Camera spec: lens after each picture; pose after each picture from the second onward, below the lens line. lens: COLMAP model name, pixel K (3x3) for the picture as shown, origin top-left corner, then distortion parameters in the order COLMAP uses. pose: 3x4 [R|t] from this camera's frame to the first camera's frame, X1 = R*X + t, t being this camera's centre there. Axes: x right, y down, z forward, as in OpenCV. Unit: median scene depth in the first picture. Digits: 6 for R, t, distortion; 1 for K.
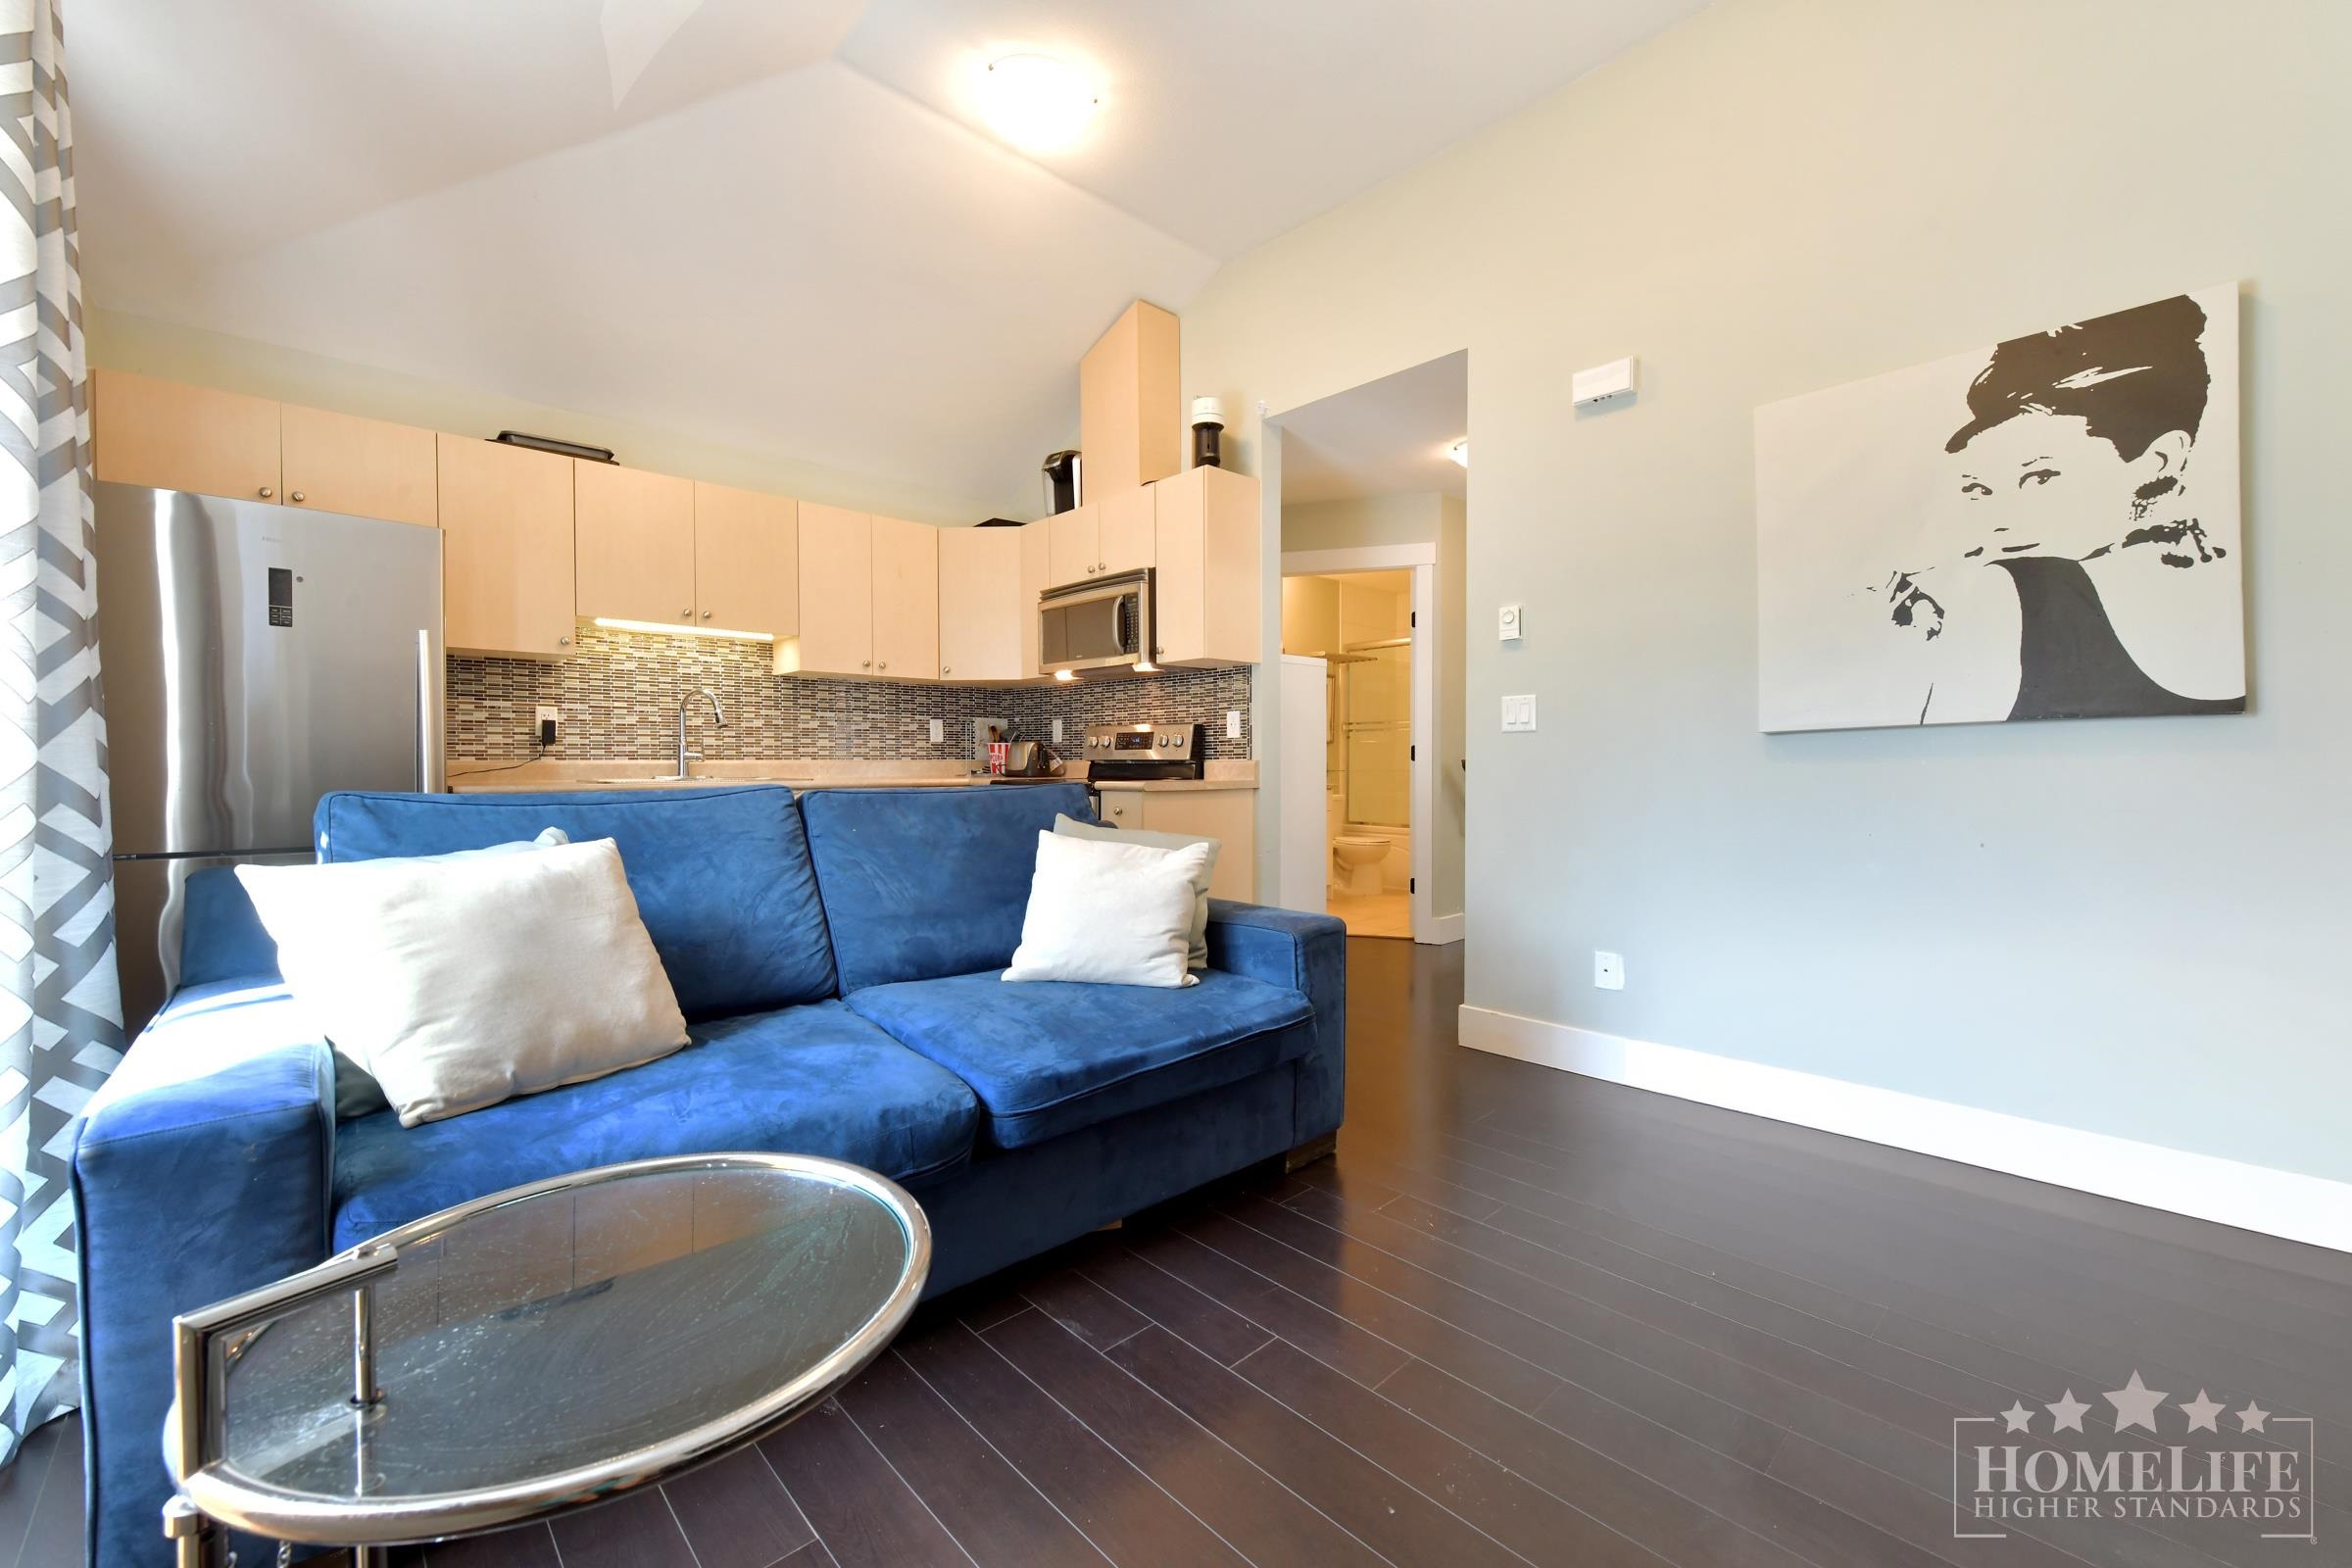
lens RADIAL K [[944.8, 0, 1169.8], [0, 944.8, 758.3], [0, 0, 1]] dist [0.017746, -0.000042]
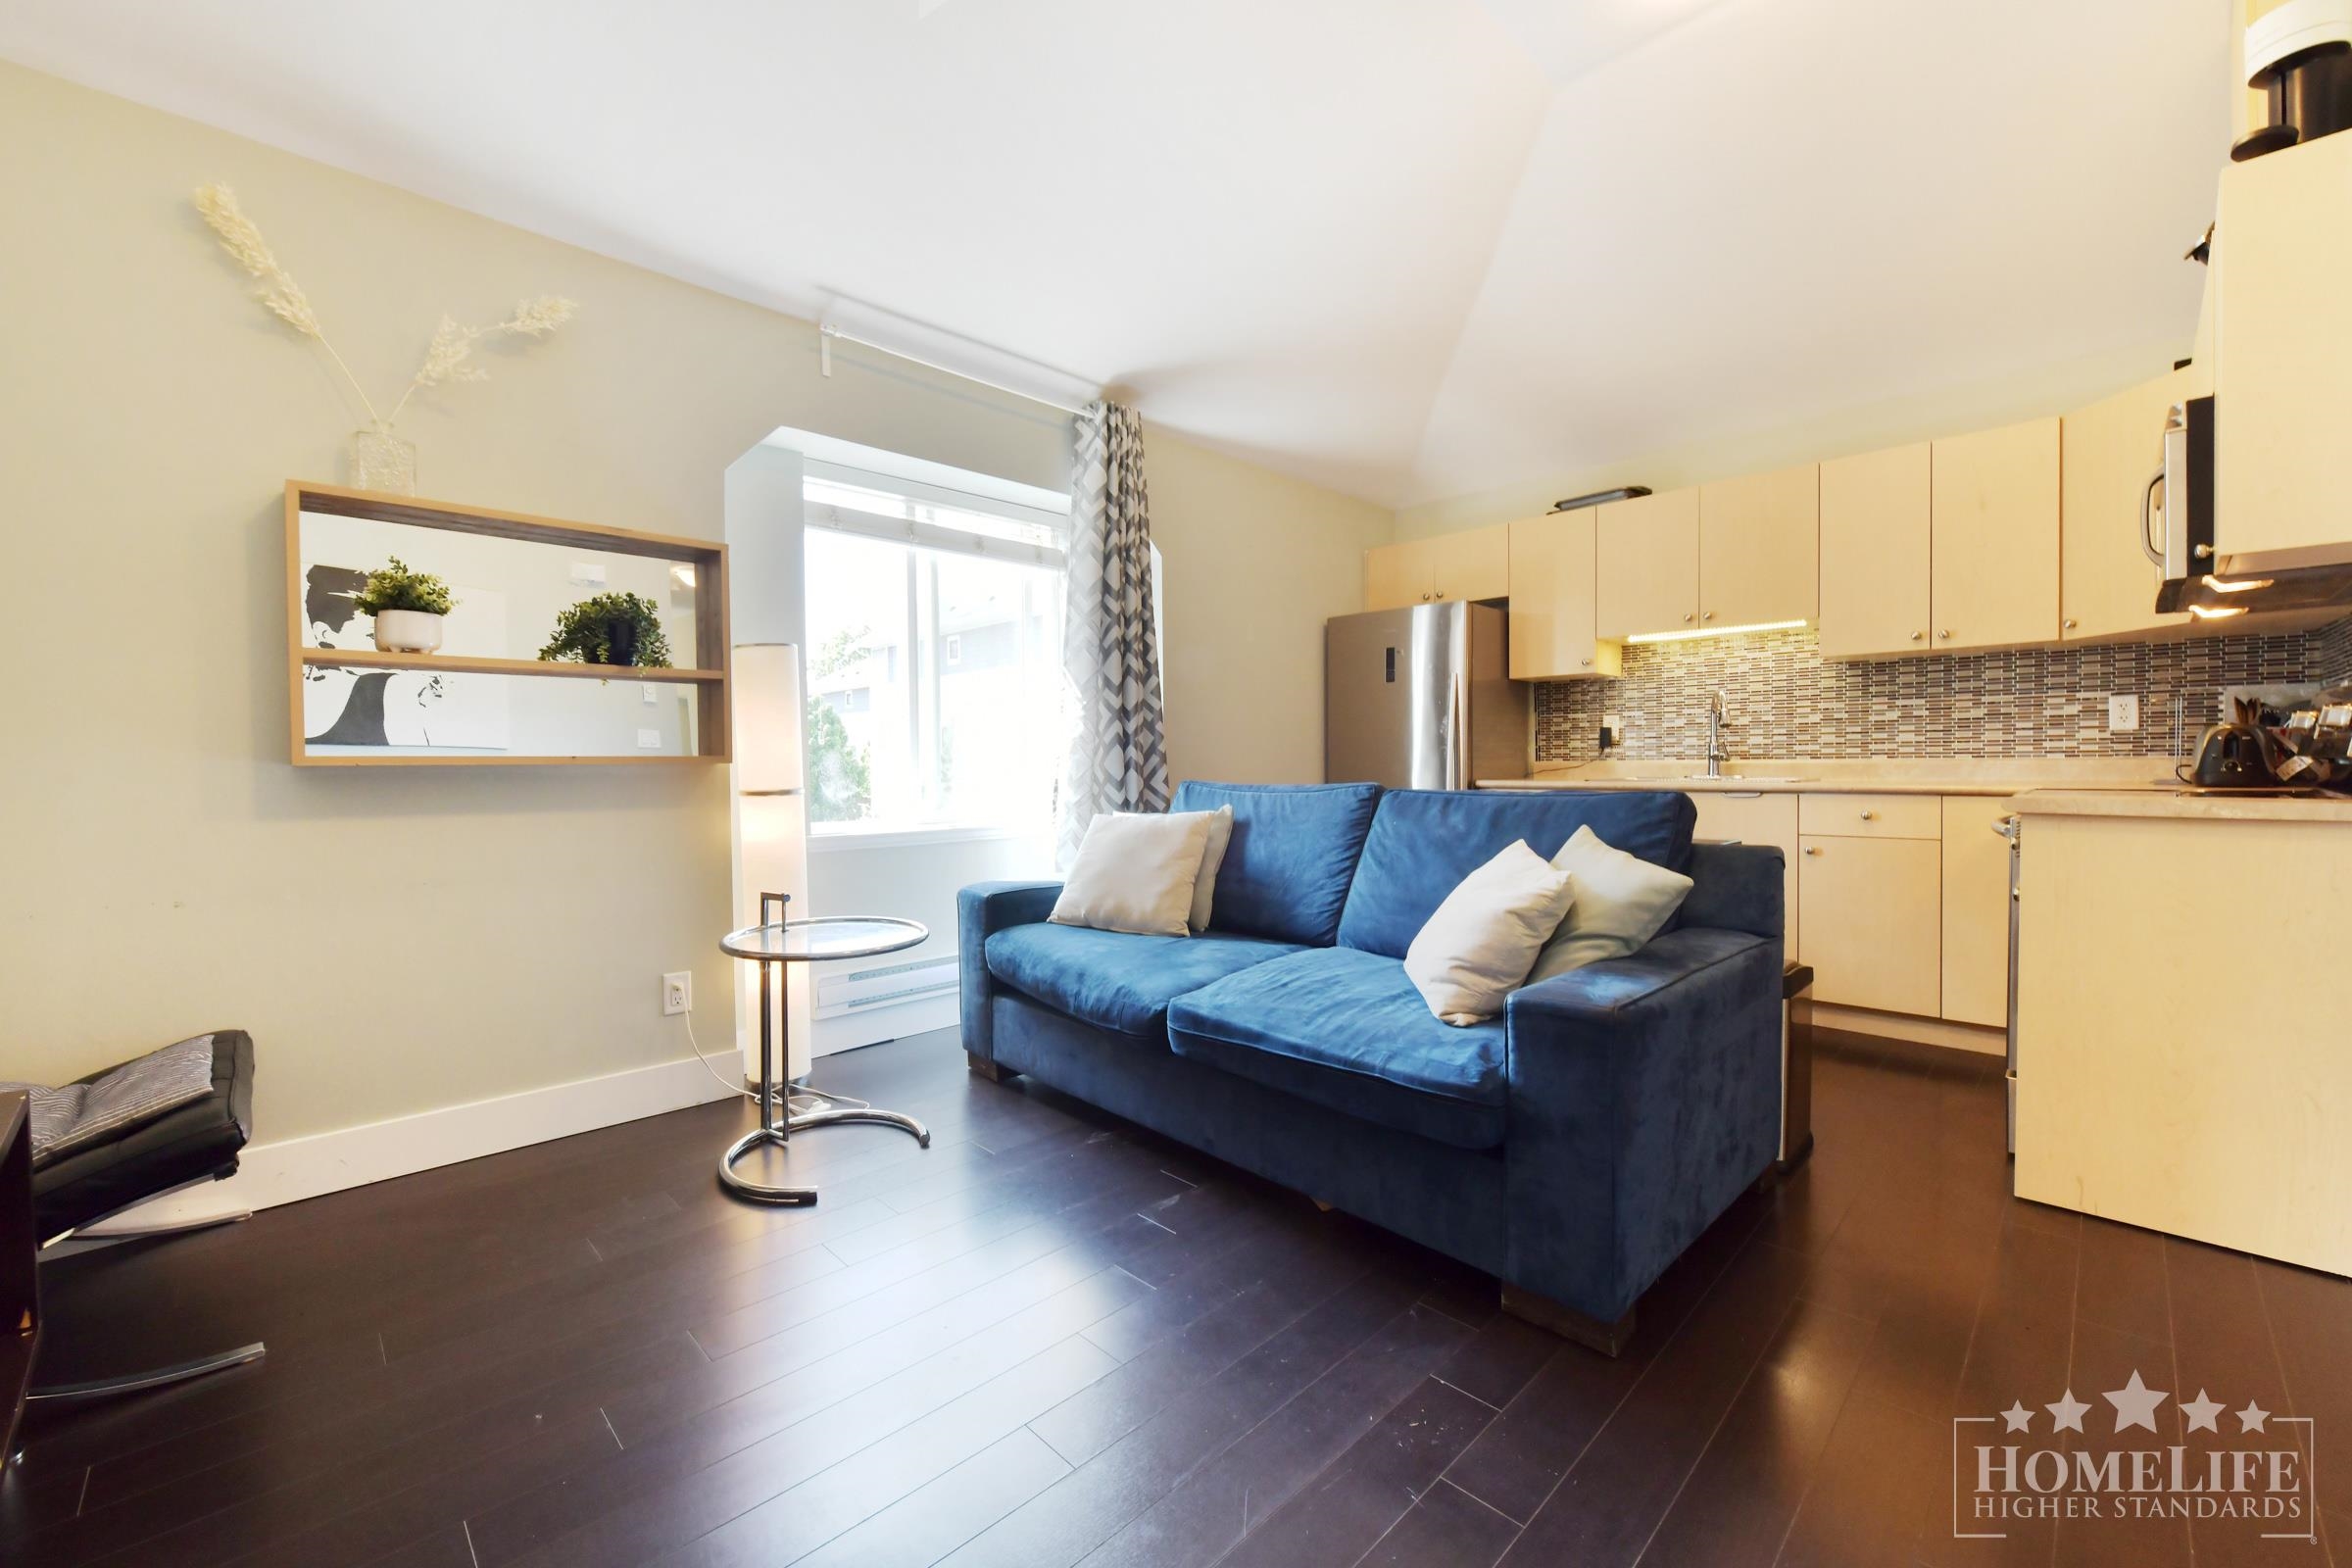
lens RADIAL K [[927.3, 0, 1176.0], [0, 927.3, 784.0], [0, 0, 1]] dist [-0.012368, -0.000267]
pose [[0.024064, 0.021985, -0.999469, 0.427895], [0.008394, 0.999718, 0.022192, 0.000968], [0.999675, -0.008924, 0.023872, 0.368983]]
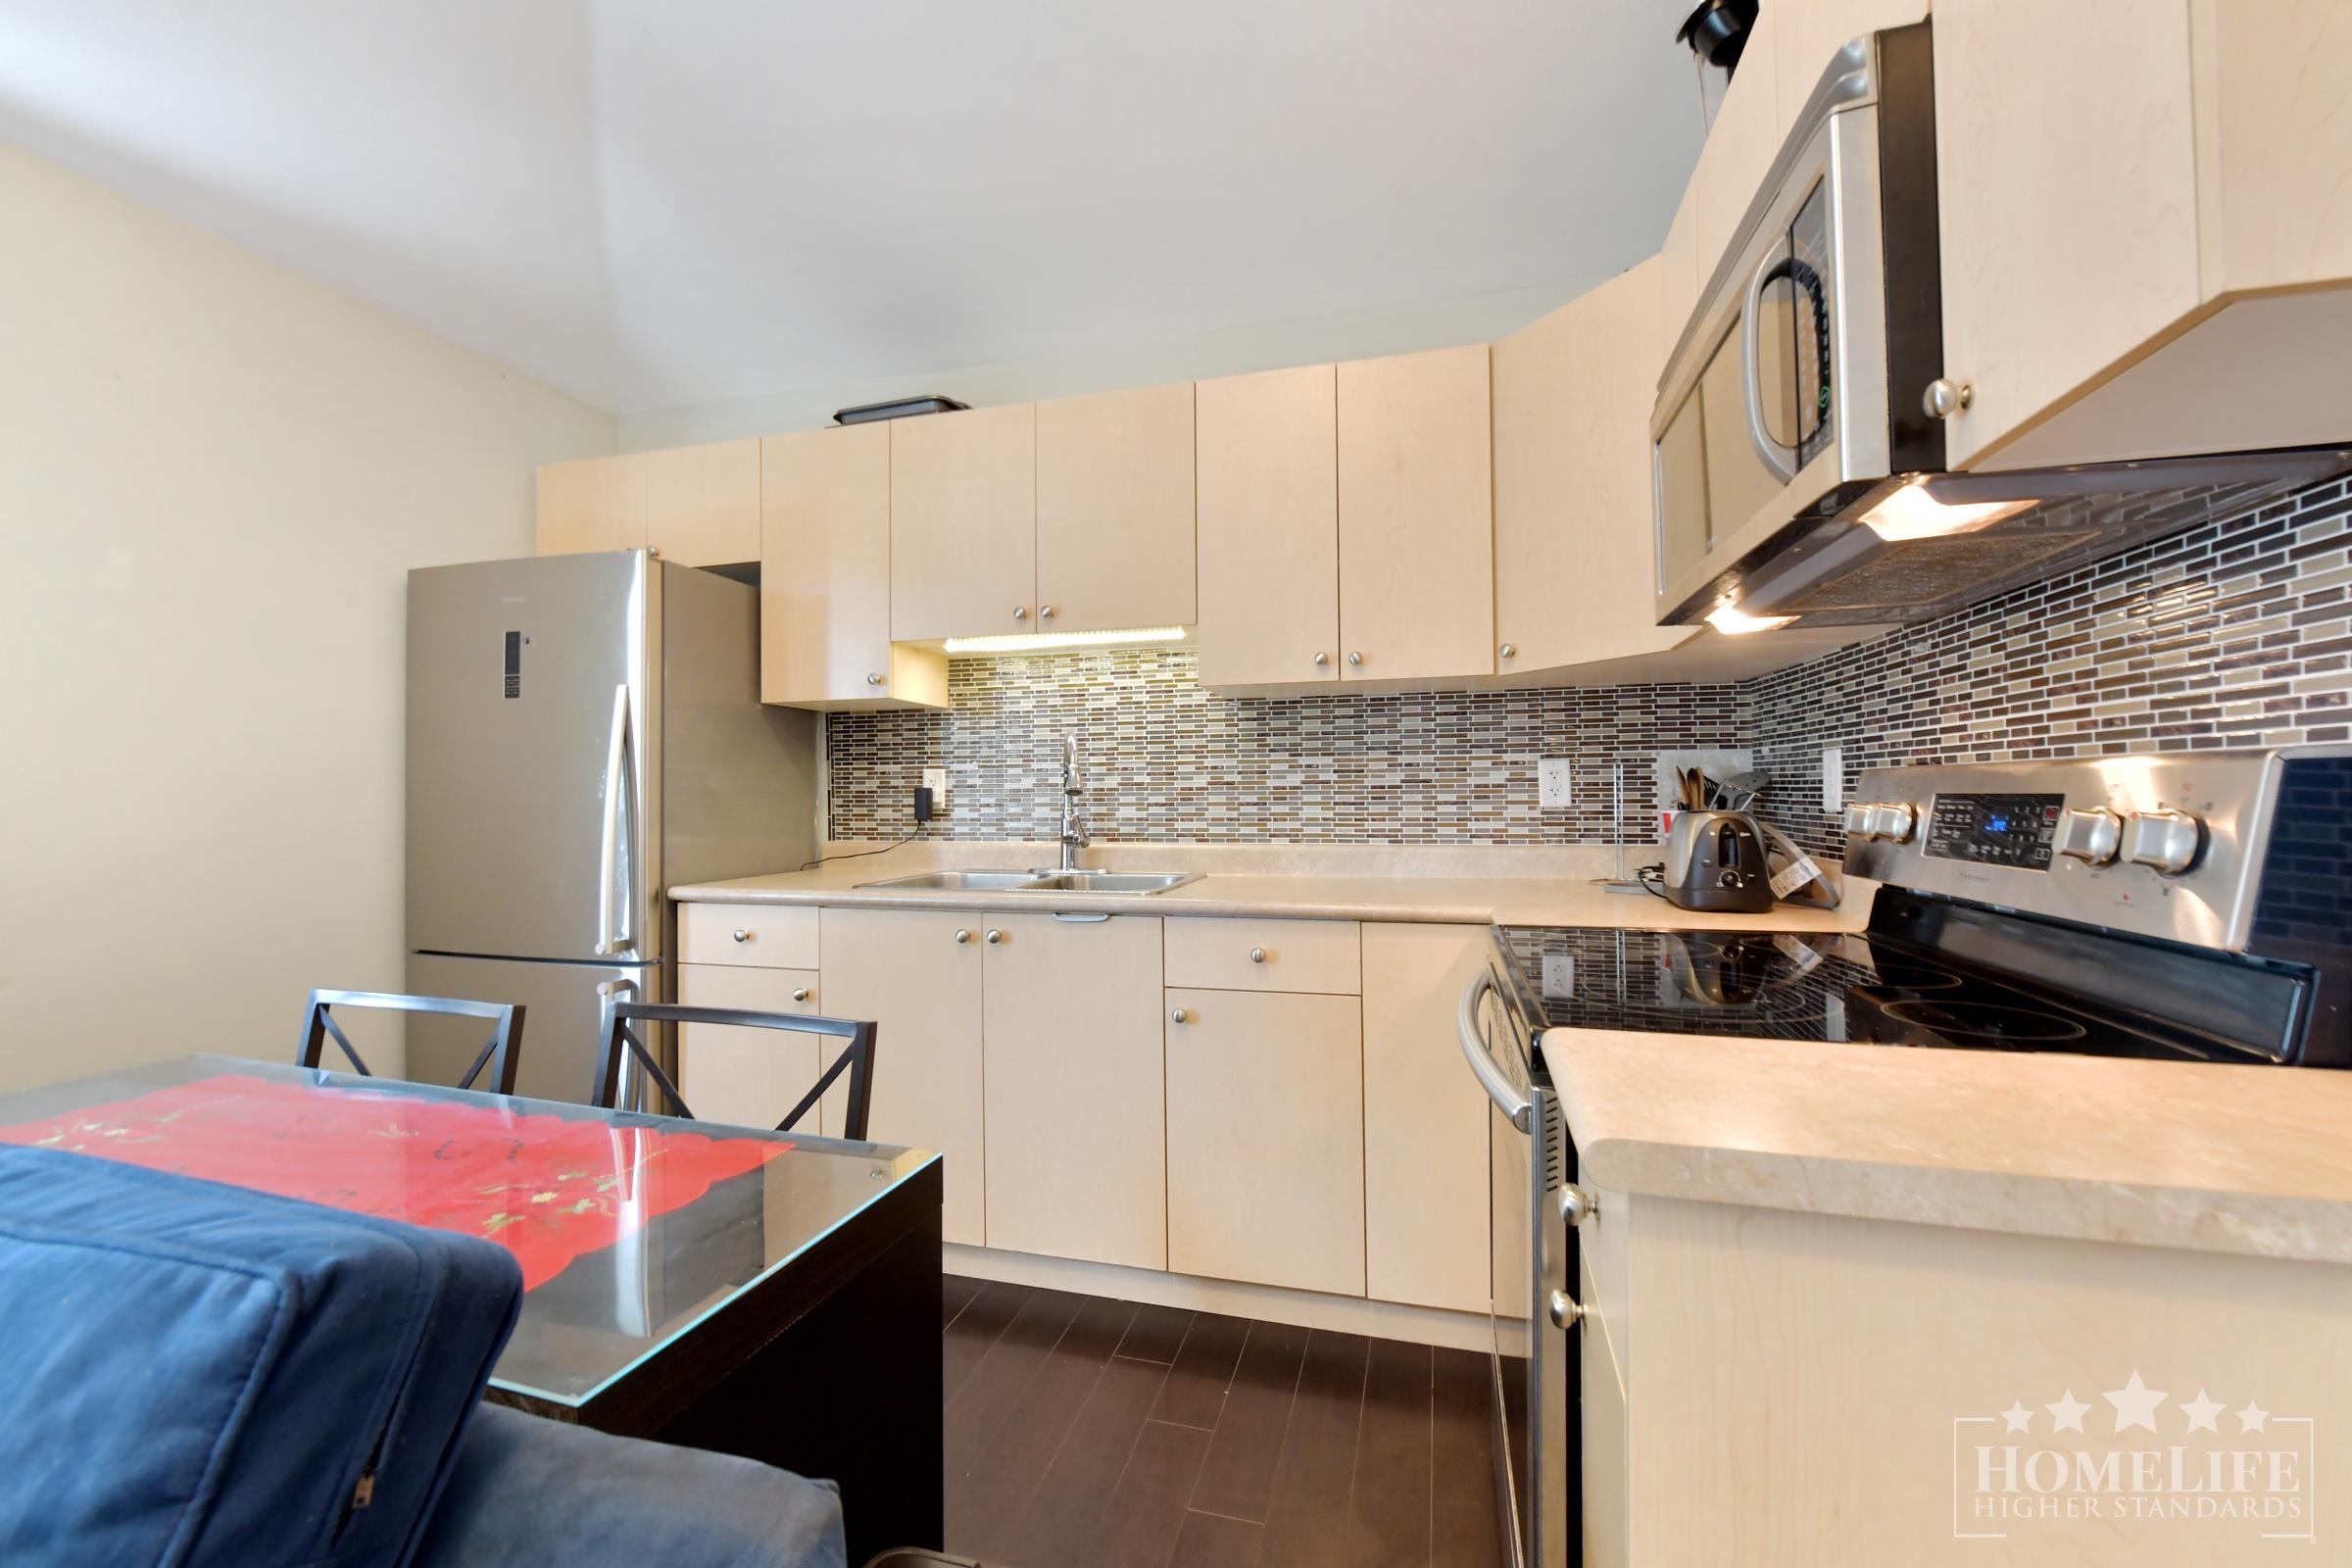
lens RADIAL K [[927.3, 0, 1176.0], [0, 927.3, 784.0], [0, 0, 1]] dist [-0.012368, -0.000267]
pose [[0.520293, -0.013375, -0.853883, 0.058525], [0.008520, 0.999909, -0.010471, -0.028954], [0.853945, -0.001827, 0.520360, 0.678652]]
